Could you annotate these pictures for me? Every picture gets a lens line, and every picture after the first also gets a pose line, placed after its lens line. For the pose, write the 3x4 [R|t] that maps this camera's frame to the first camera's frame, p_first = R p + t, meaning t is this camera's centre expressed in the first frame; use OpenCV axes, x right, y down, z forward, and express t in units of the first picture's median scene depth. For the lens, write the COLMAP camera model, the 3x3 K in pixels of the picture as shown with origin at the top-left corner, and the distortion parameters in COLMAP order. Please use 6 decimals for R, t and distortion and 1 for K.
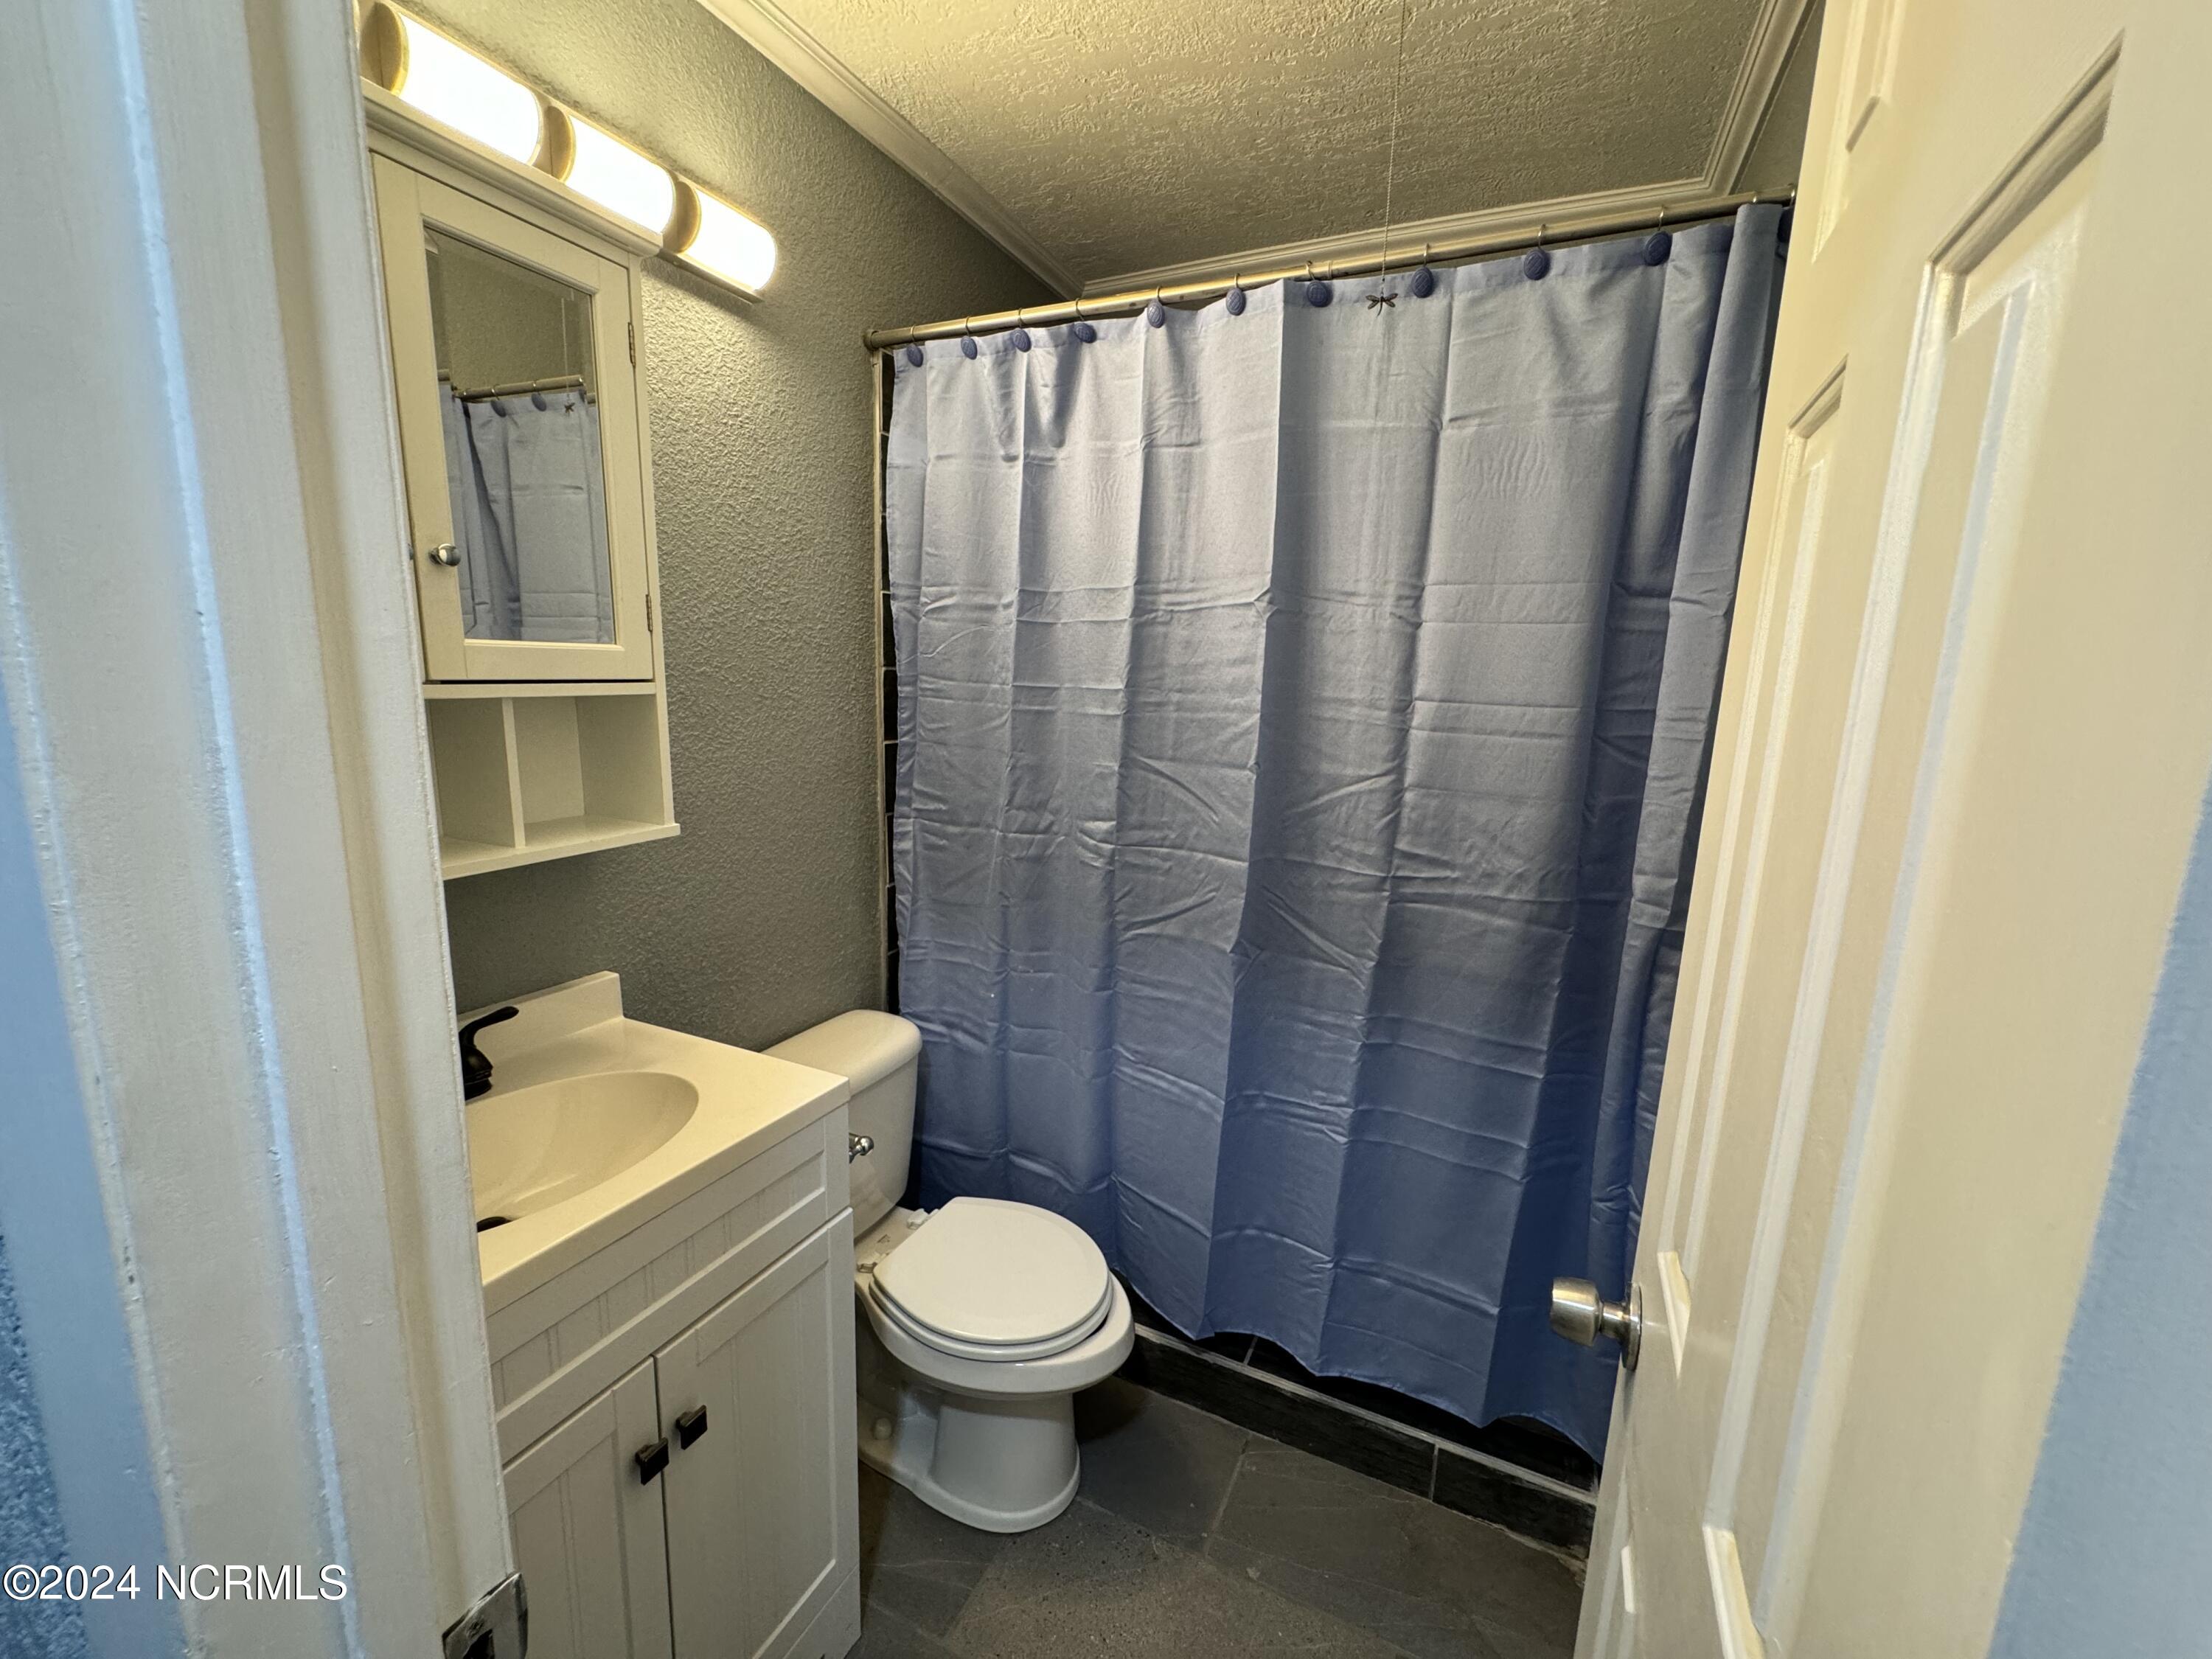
lens RADIAL K [[885.1, 0, 1106.0], [0, 885.1, 829.5], [0, 0, 1]] dist [-0.003235, 0.000362]
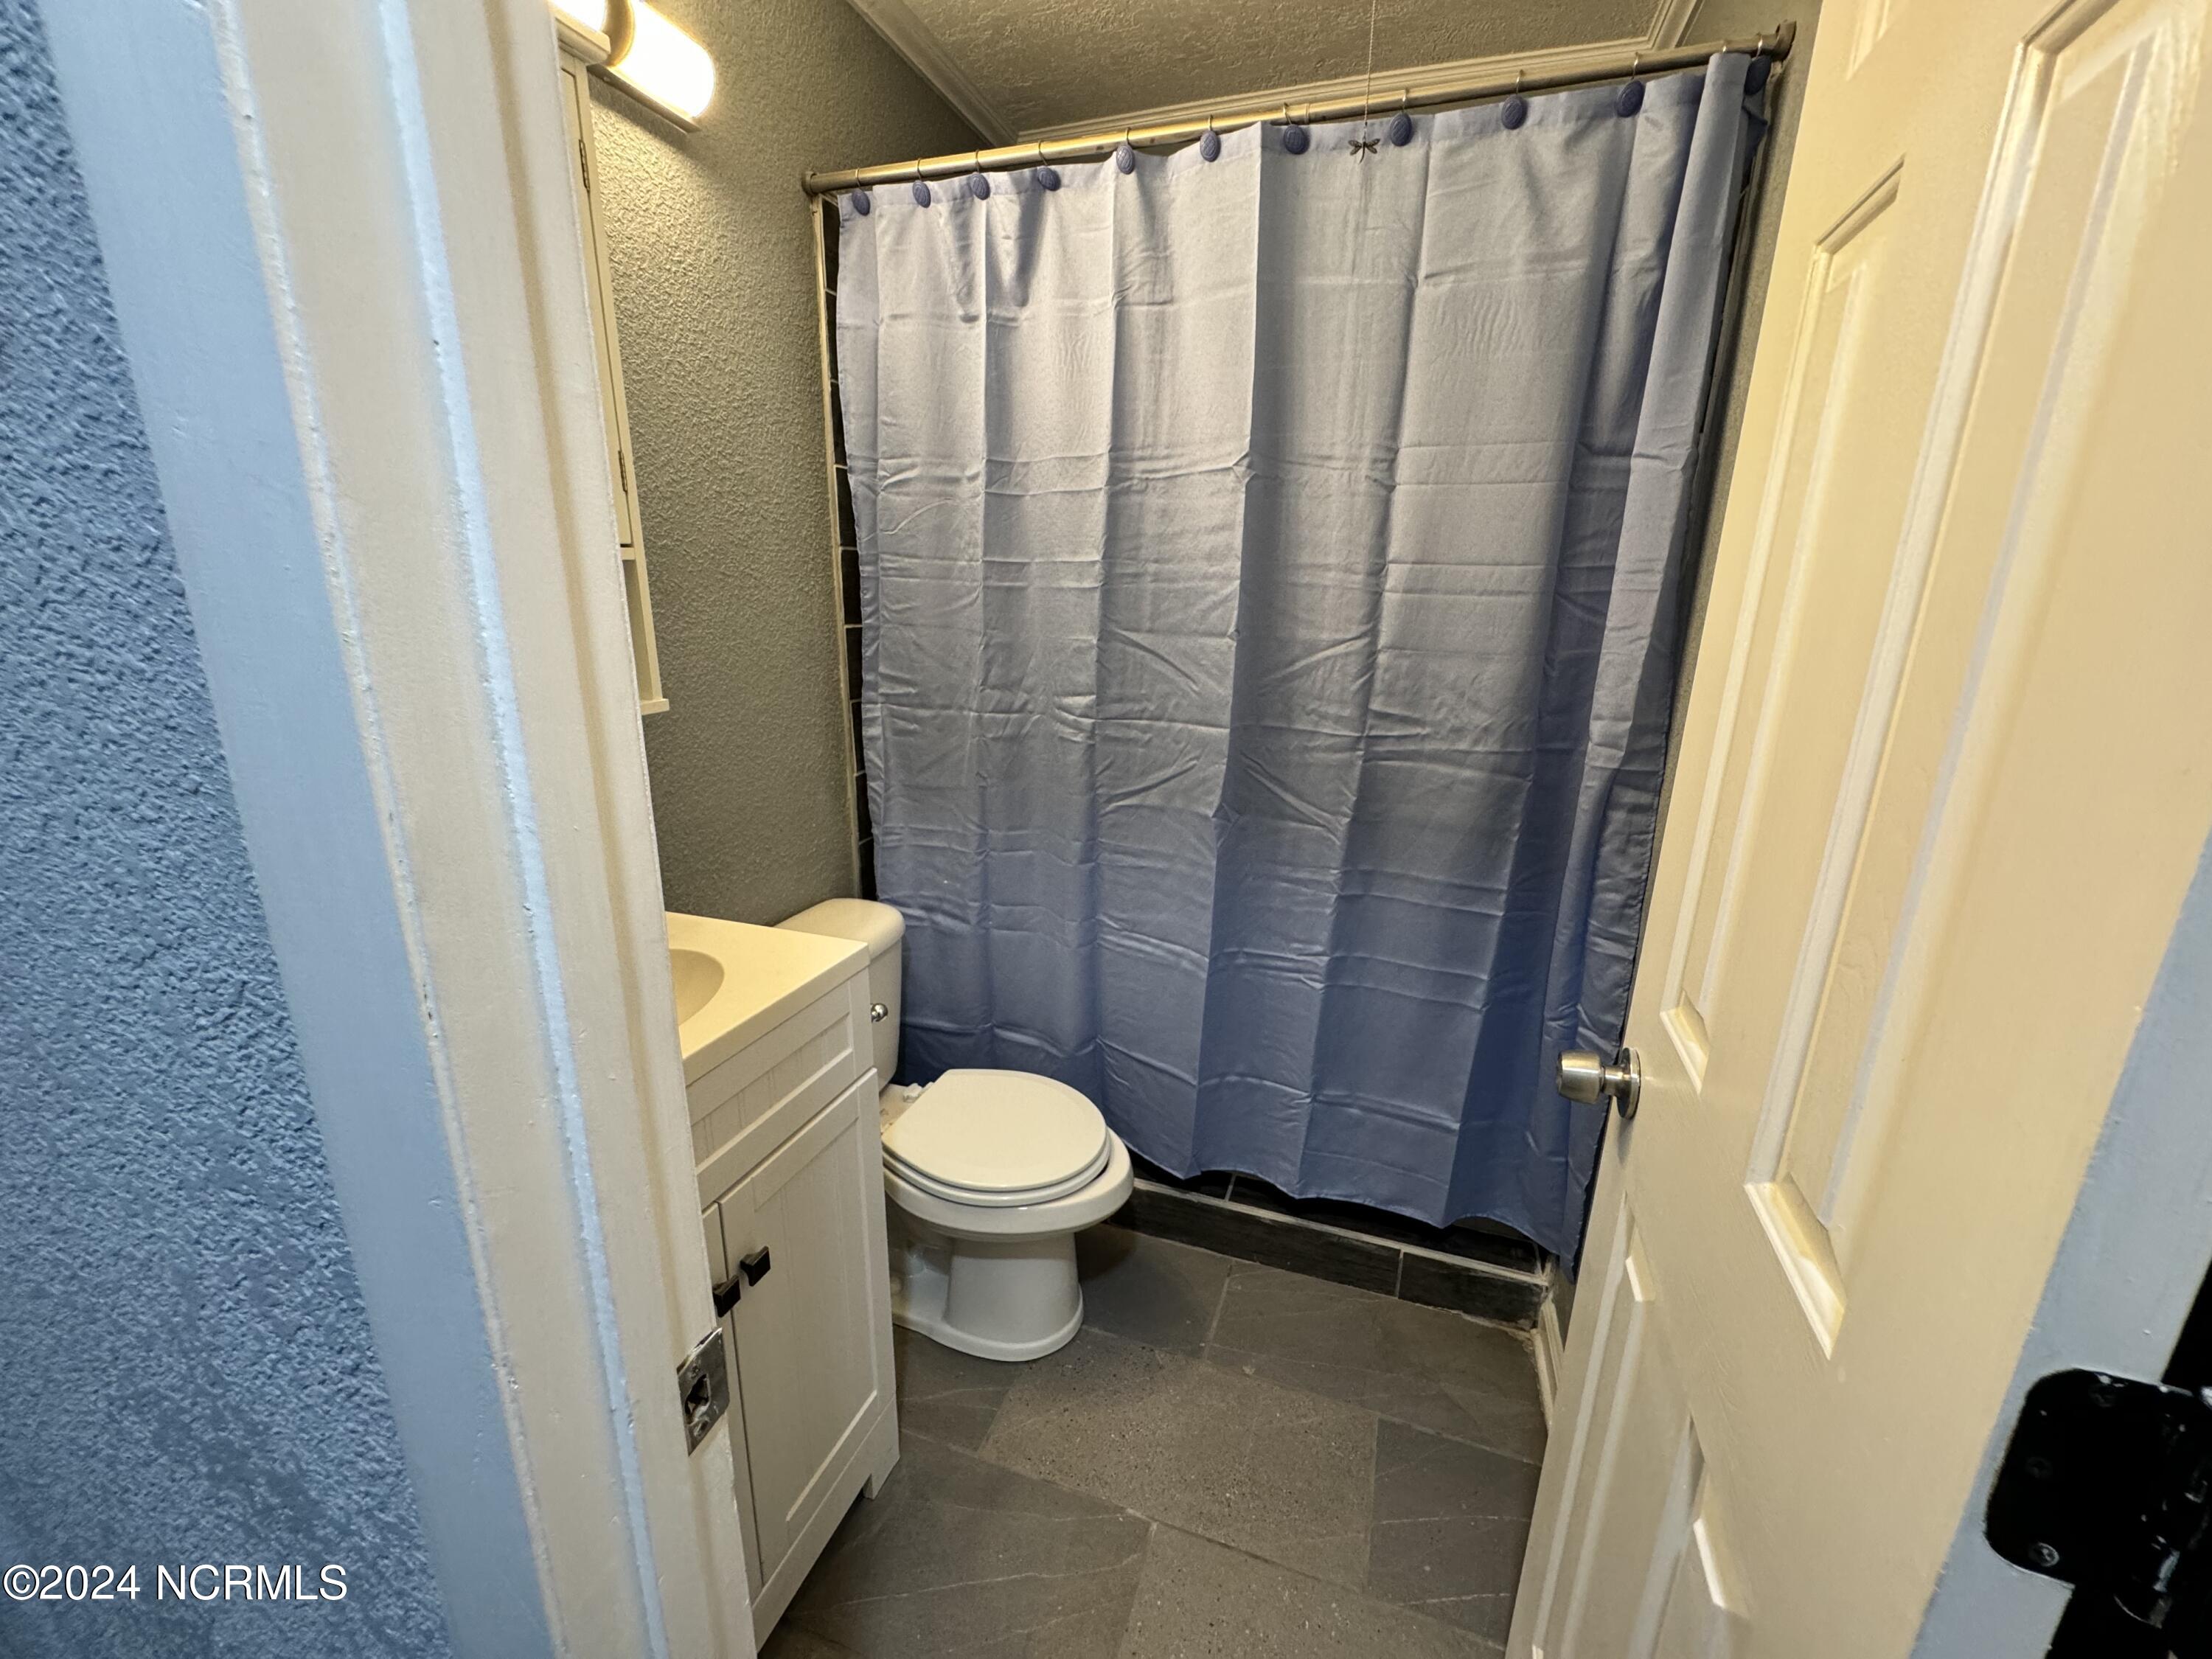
lens RADIAL K [[885.1, 0, 1106.0], [0, 885.1, 829.5], [0, 0, 1]] dist [-0.003235, 0.000362]
pose [[0.994021, -0.043515, 0.100141, -0.091459], [0.033662, 0.994611, 0.098064, 0.048224], [-0.103869, -0.094107, 0.990129, -0.019935]]
